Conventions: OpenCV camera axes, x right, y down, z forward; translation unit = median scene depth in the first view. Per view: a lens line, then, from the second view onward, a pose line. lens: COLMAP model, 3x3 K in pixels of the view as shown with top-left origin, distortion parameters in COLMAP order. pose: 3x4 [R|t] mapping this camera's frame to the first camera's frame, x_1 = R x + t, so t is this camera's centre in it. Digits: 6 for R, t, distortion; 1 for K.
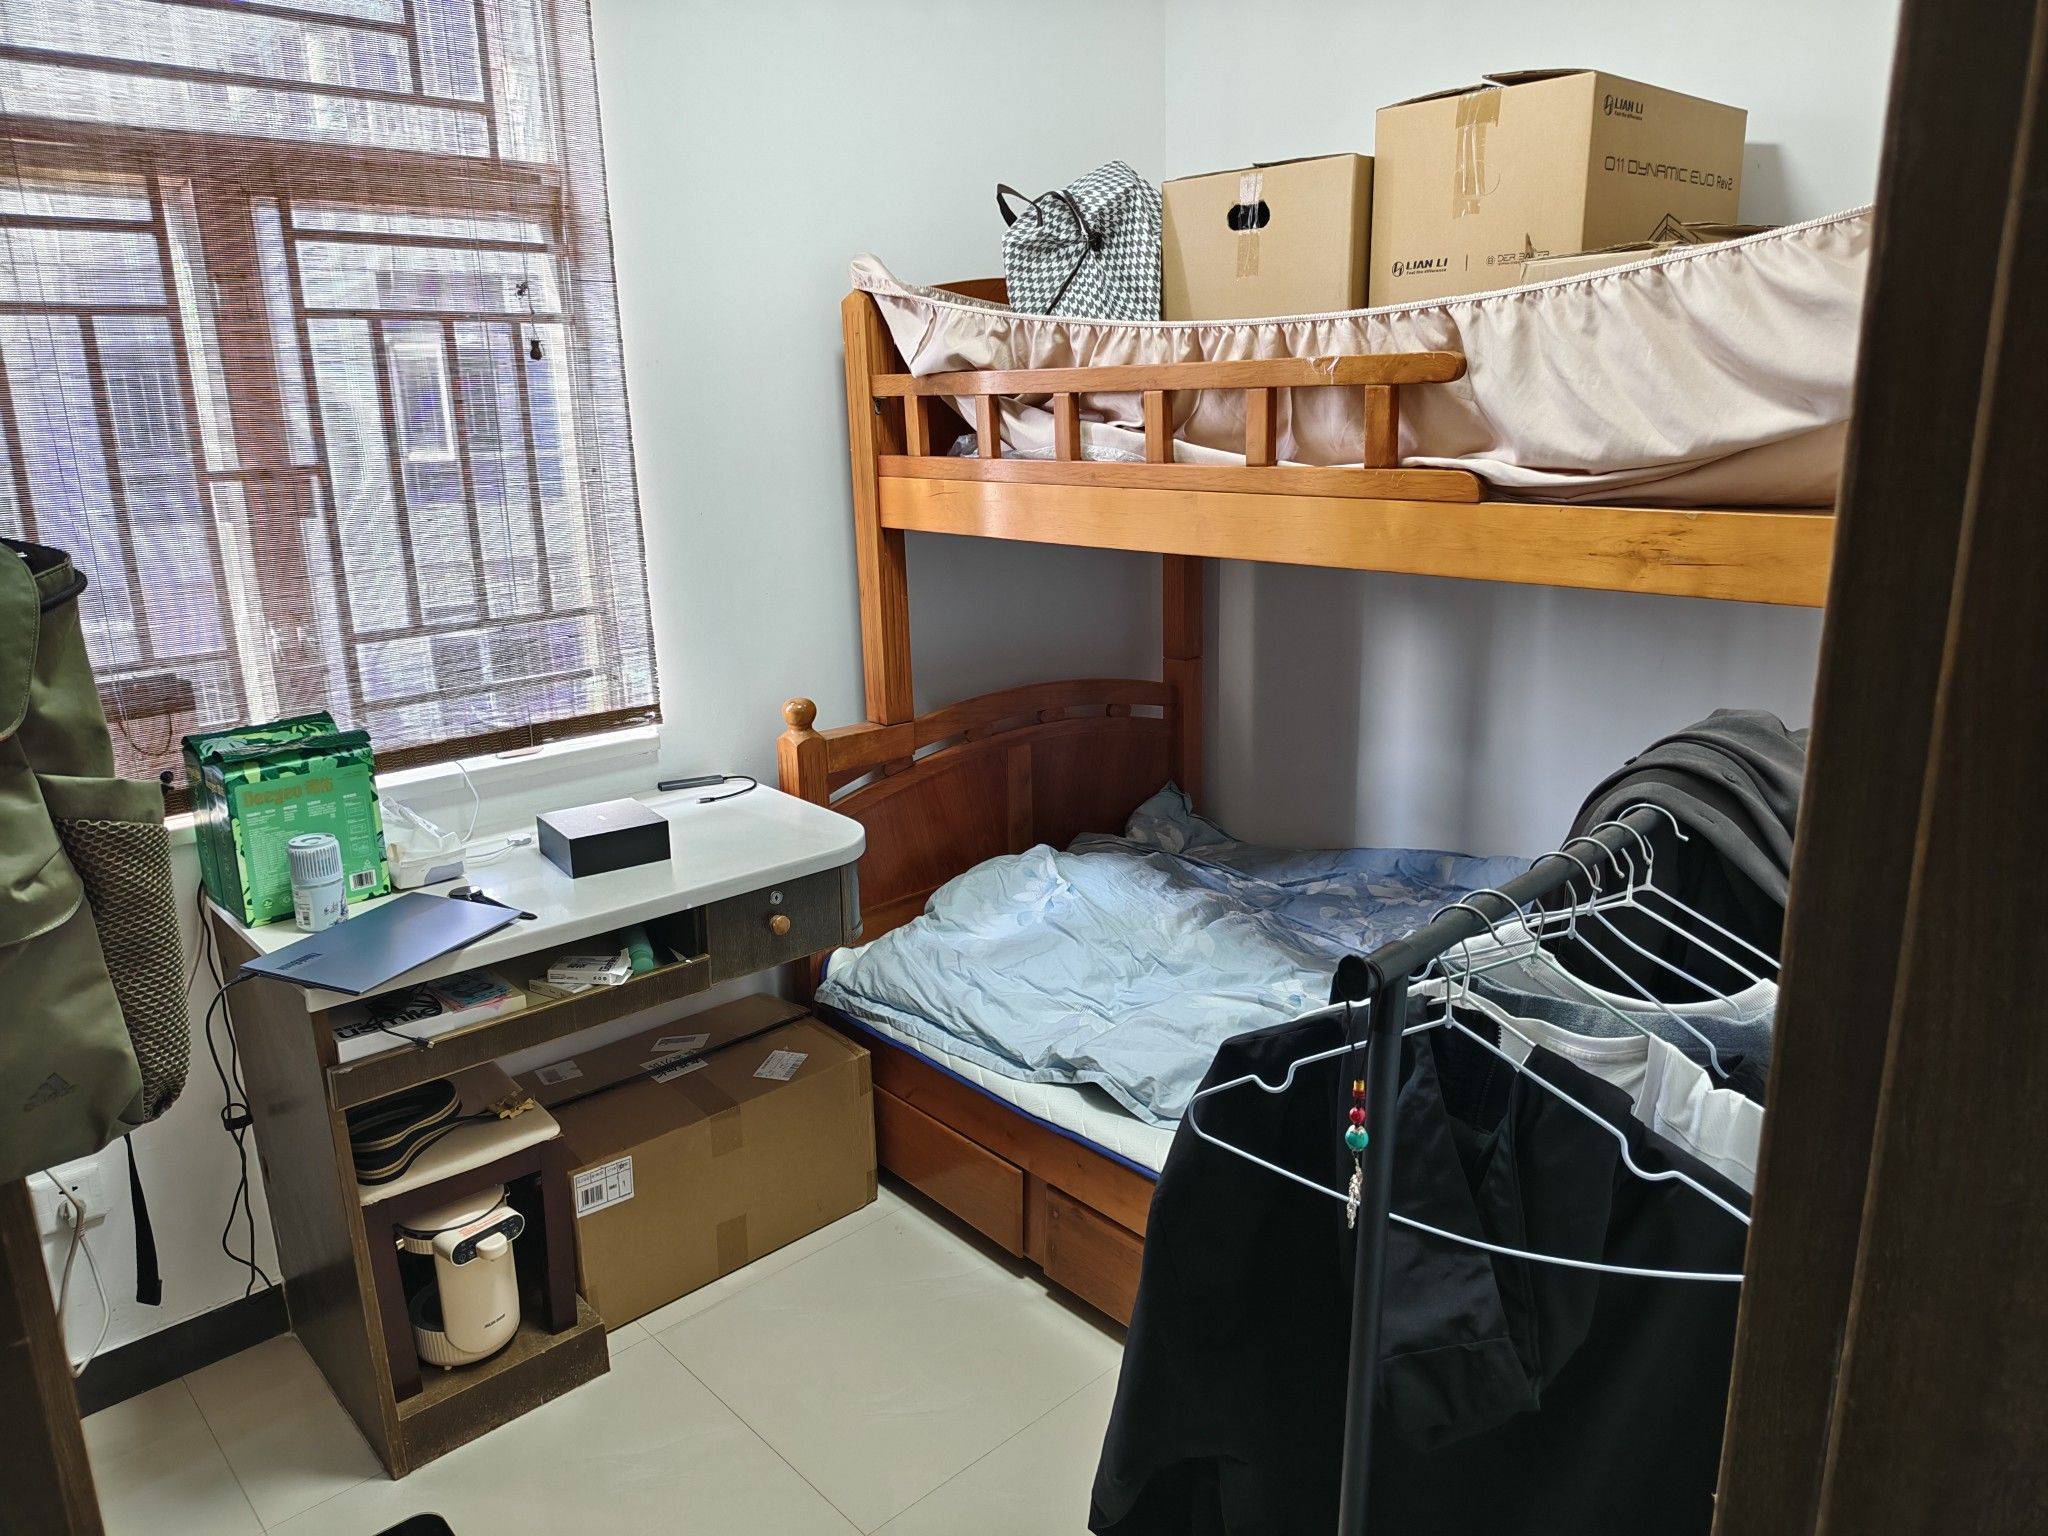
lens RADIAL K [[1406.9, 0, 1023.9], [0, 1406.9, 749.2], [0, 0, 1]] dist [0.050737, -0.063236]
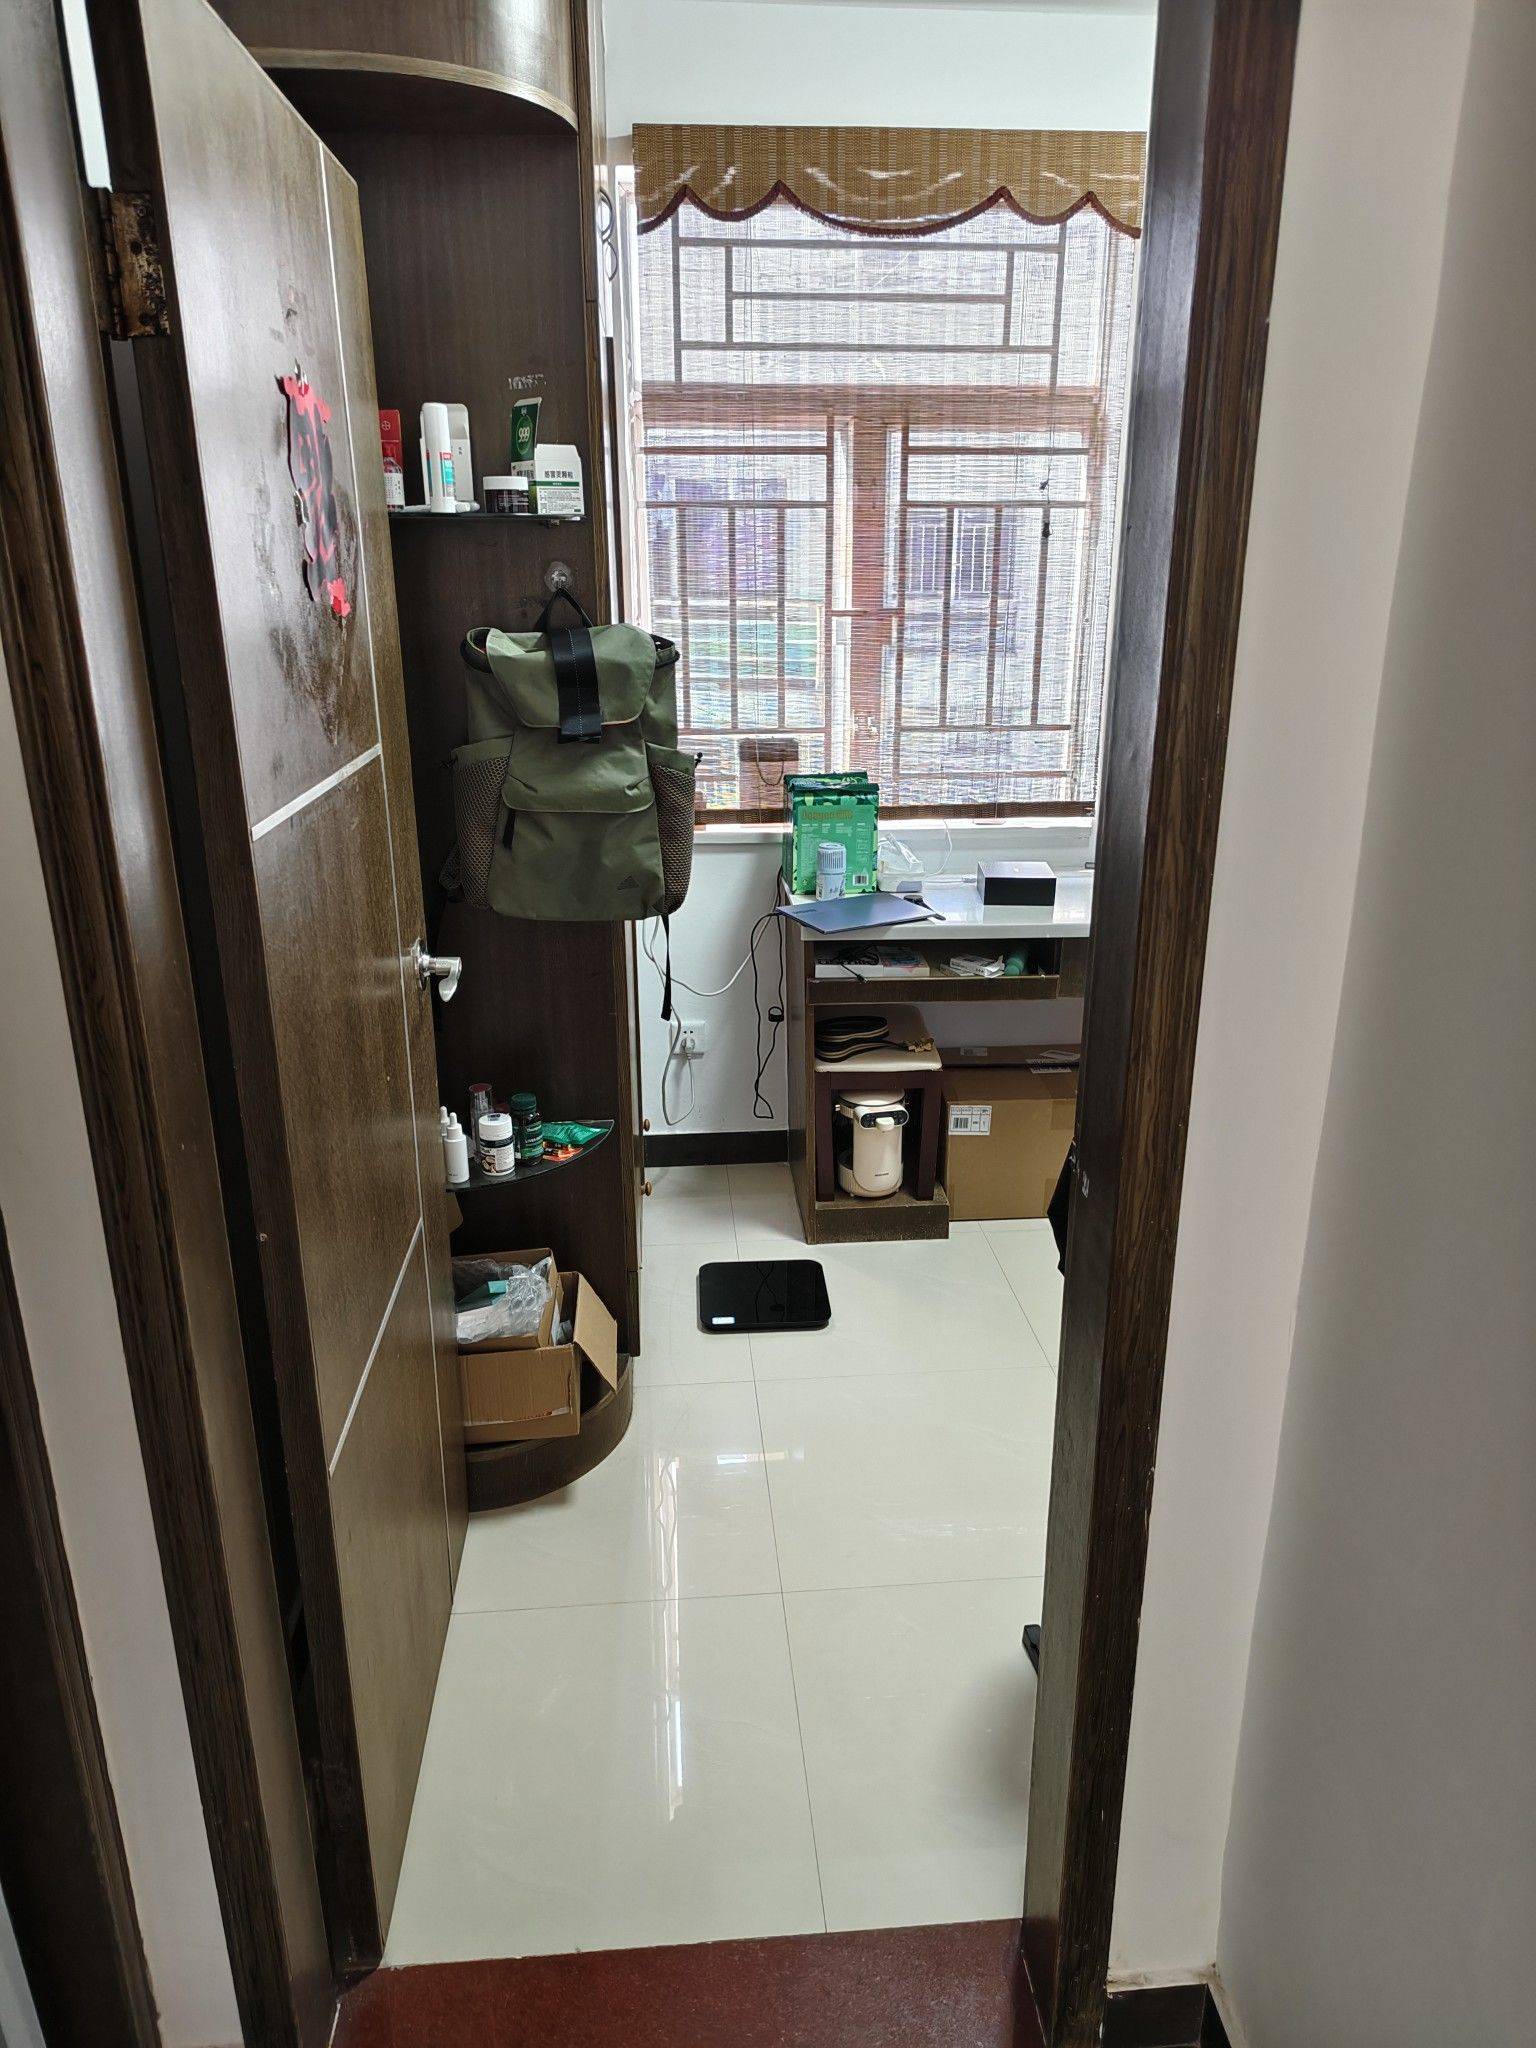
lens RADIAL K [[1406.9, 0, 768.0], [0, 1406.9, 1024.0], [0, 0, 1]] dist [0.050737, -0.063236]
pose [[0.786519, 0.214431, -0.579144, 0.390803], [-0.167363, 0.976700, 0.134338, 0.056074], [0.594456, -0.008732, 0.804081, -0.315090]]
